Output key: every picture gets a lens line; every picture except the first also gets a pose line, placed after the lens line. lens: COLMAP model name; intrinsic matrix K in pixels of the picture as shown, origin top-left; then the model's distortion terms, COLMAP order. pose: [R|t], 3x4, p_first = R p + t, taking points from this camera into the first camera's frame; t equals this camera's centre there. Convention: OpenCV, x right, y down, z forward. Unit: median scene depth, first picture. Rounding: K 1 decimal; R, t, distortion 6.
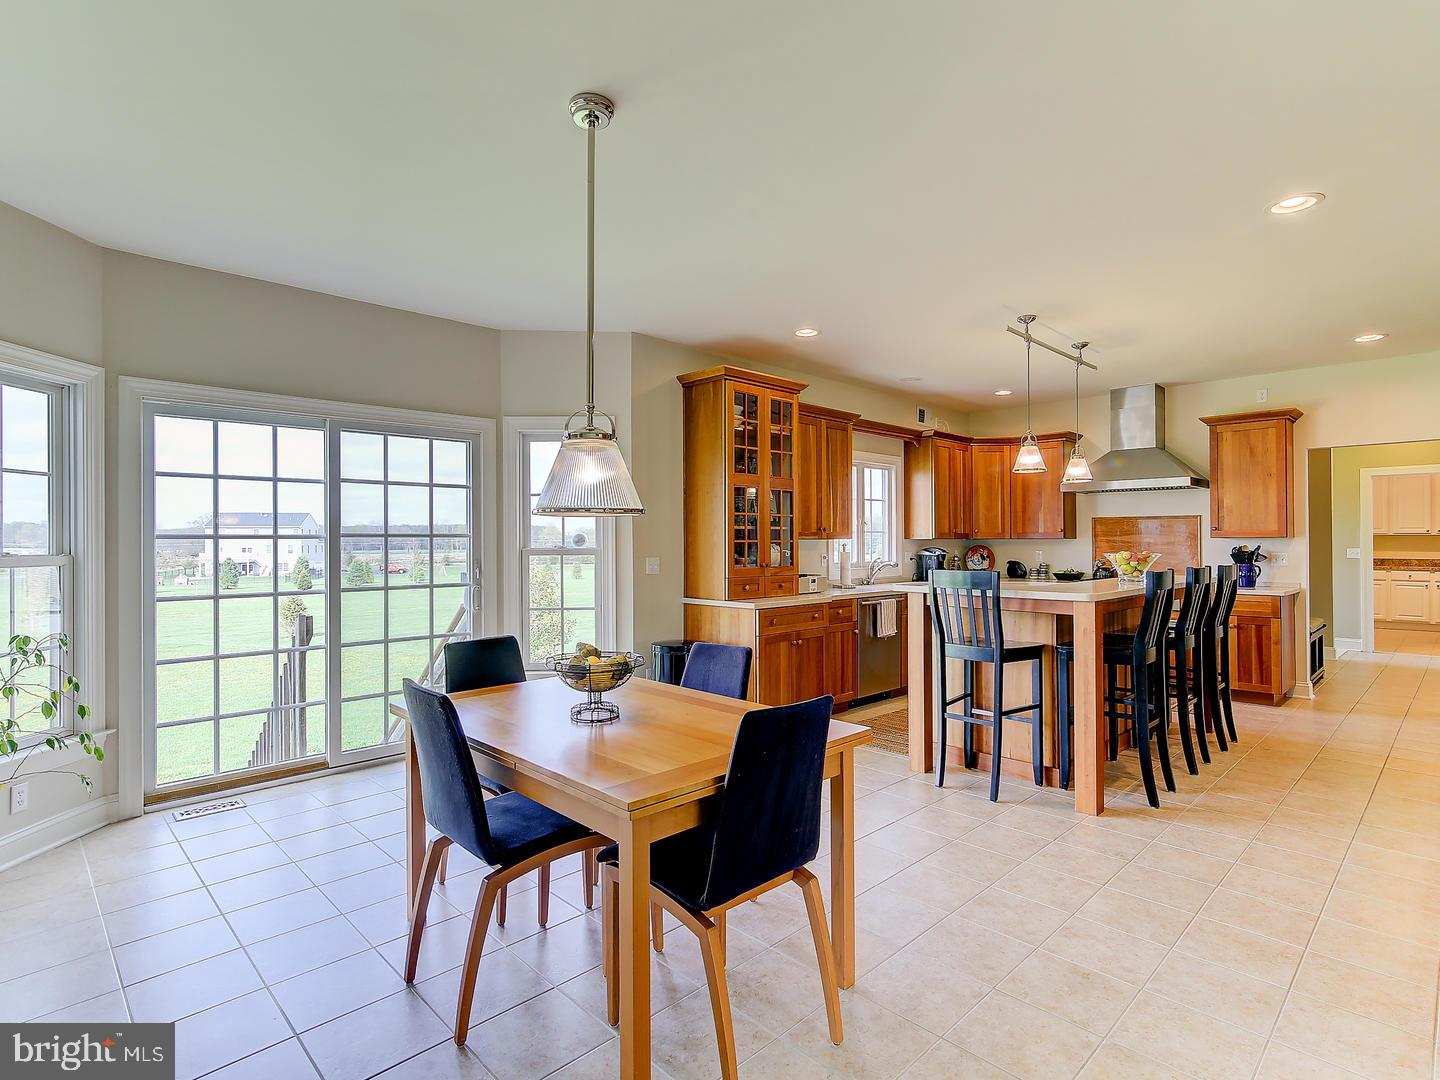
lens RADIAL K [[736.7, 0, 723.8], [0, 736.7, 537.7], [0, 0, 1]] dist [-0.000130, -0.000345]
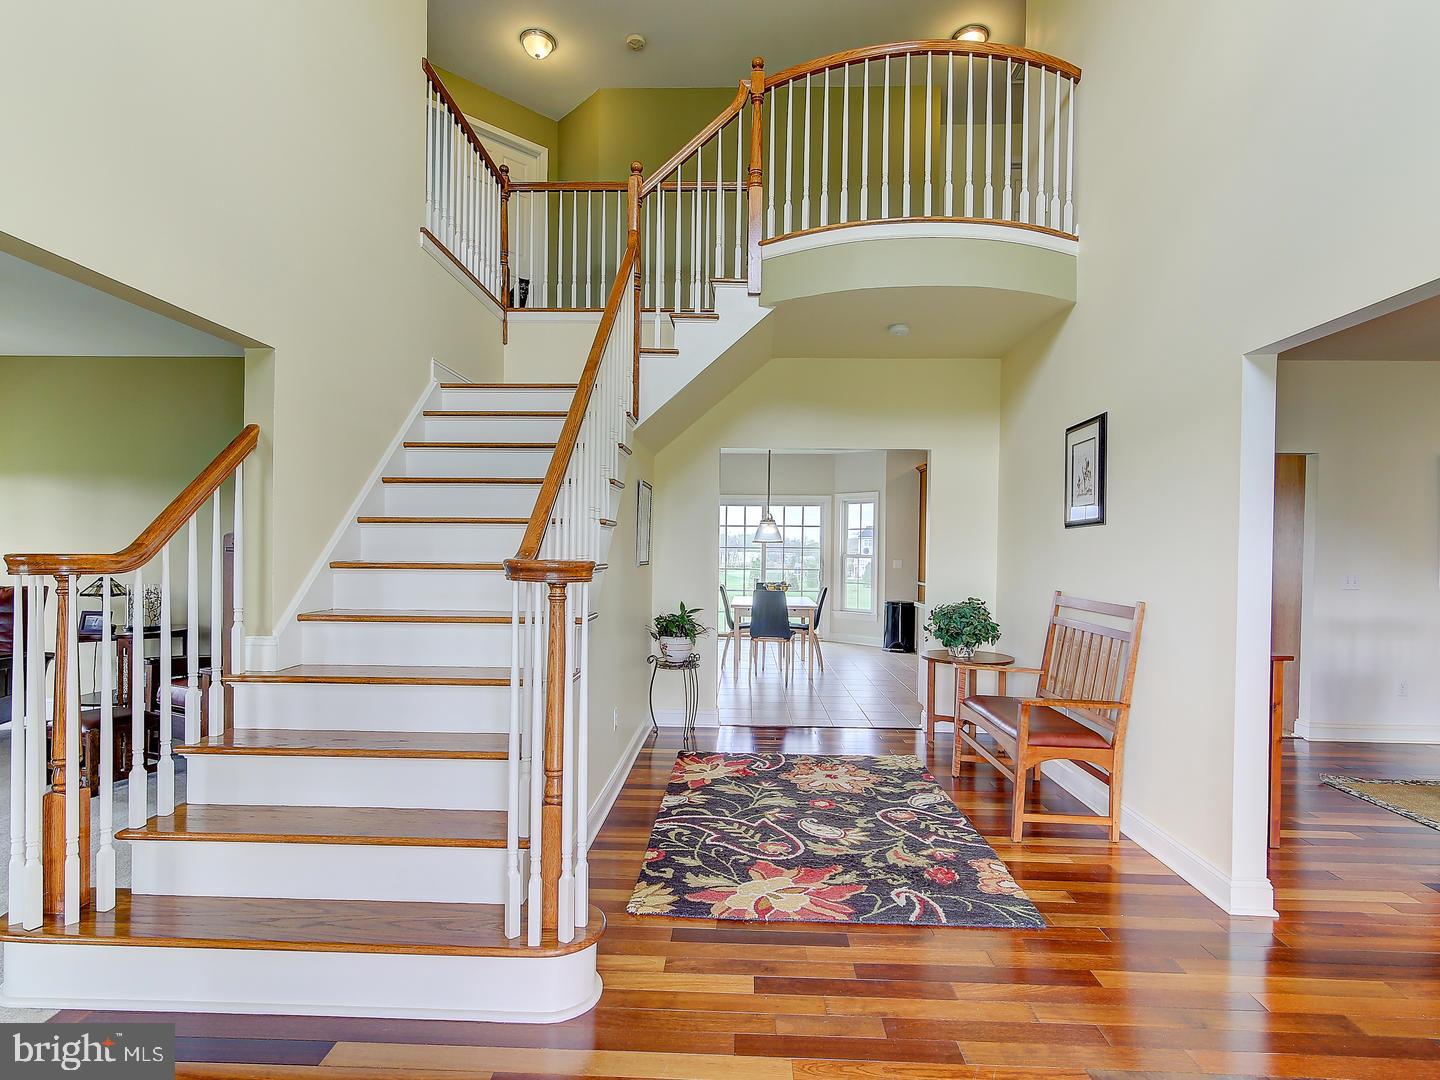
lens RADIAL K [[736.7, 0, 723.8], [0, 736.7, 537.7], [0, 0, 1]] dist [-0.000130, -0.000345]
pose [[0.694284, 0.009316, -0.719641, 1.016113], [-0.015365, 0.999880, -0.001879, -0.023691], [0.719537, 0.012362, 0.694344, -0.732879]]
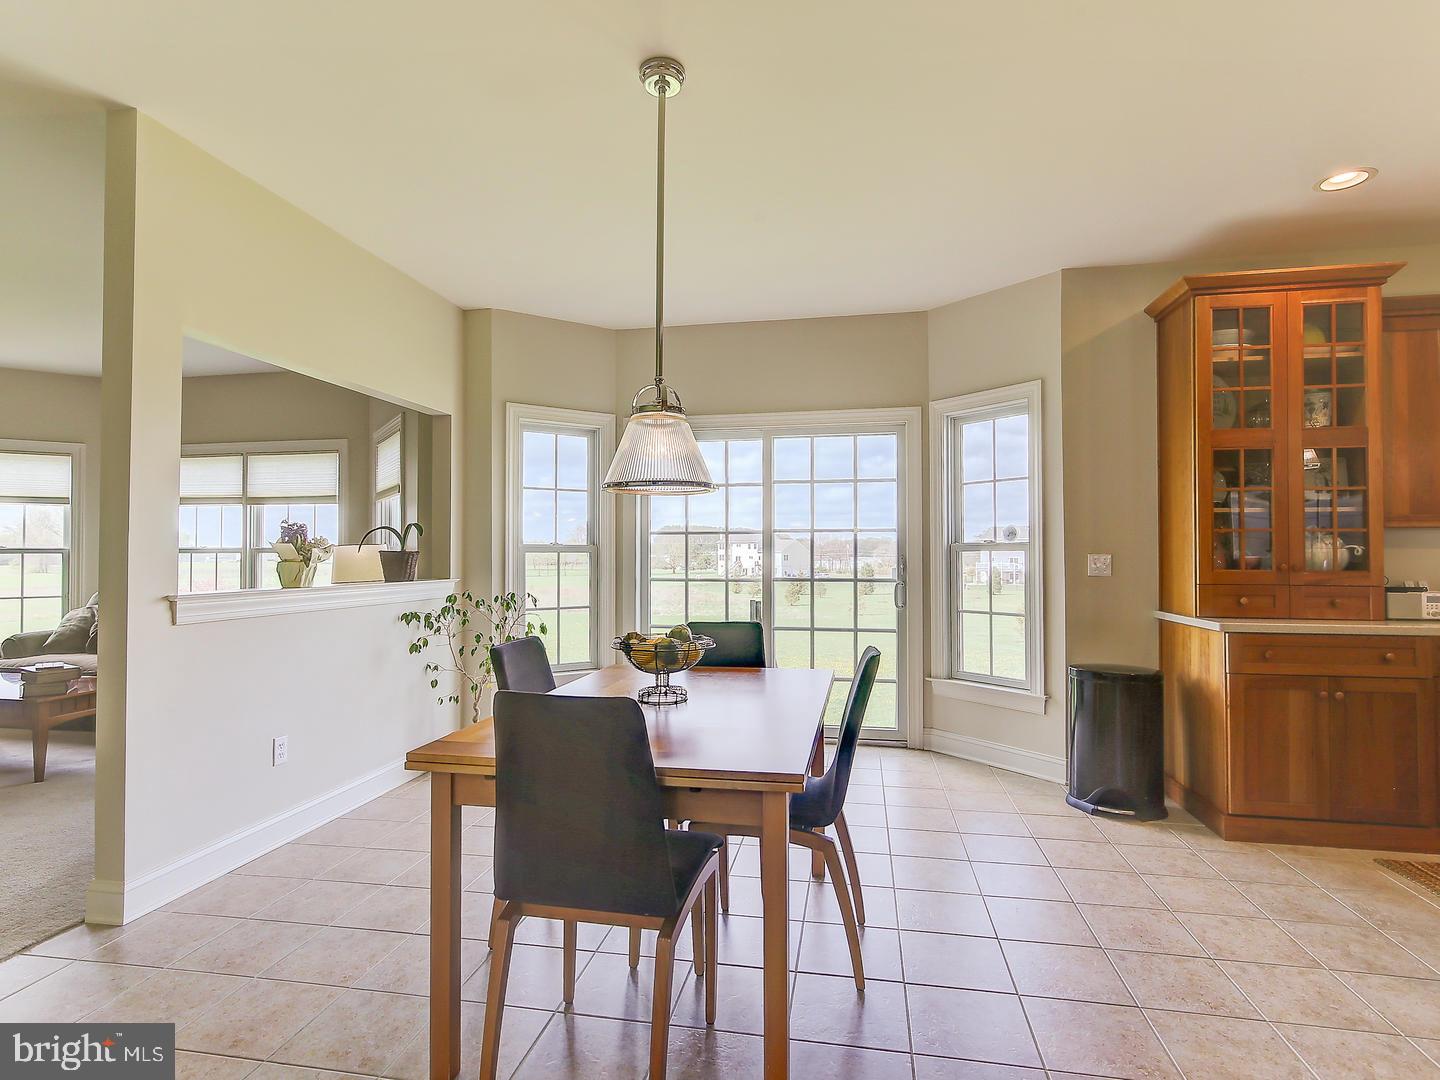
lens RADIAL K [[749.3, 0, 723.1], [0, 749.3, 541.7], [0, 0, 1]] dist [-0.002028, -0.000570]
pose [[0.577413, -0.009065, -0.816402, 0.312353], [0.002039, 0.999951, -0.009660, 0.020550], [0.816450, 0.003913, 0.577403, 0.232638]]
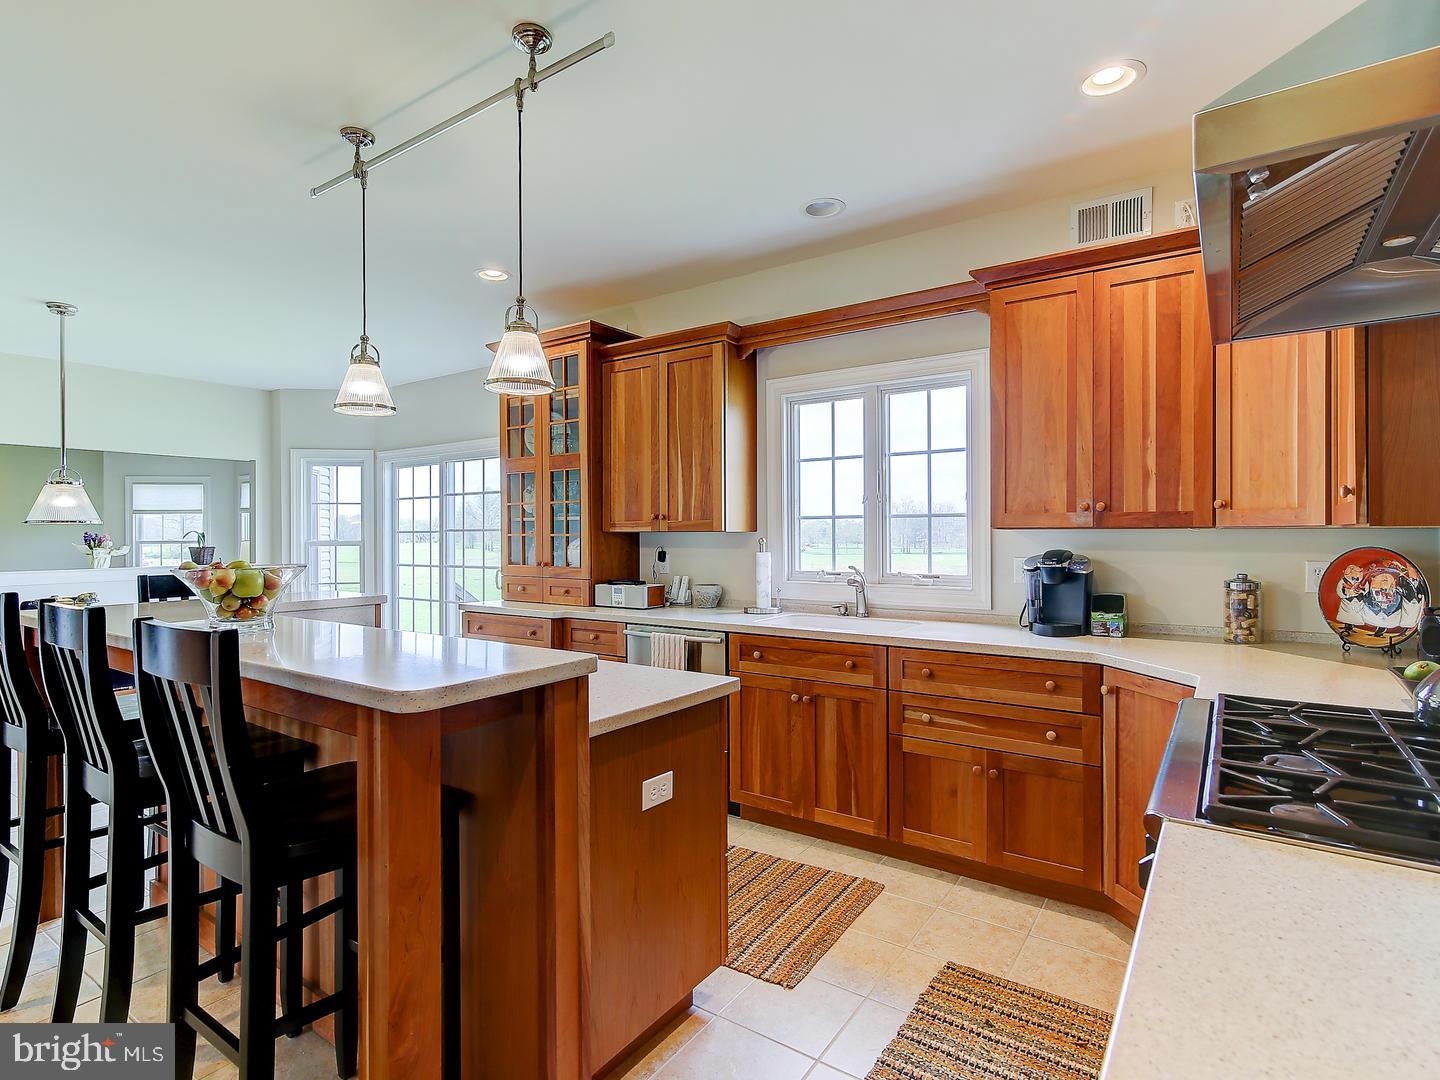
lens RADIAL K [[736.7, 0, 723.8], [0, 736.7, 537.7], [0, 0, 1]] dist [-0.000130, -0.000345]
pose [[0.192847, 0.007398, -0.981201, 0.940713], [0.007451, 0.999932, 0.009003, 0.002264], [0.981201, -0.009048, 0.192778, 1.079016]]
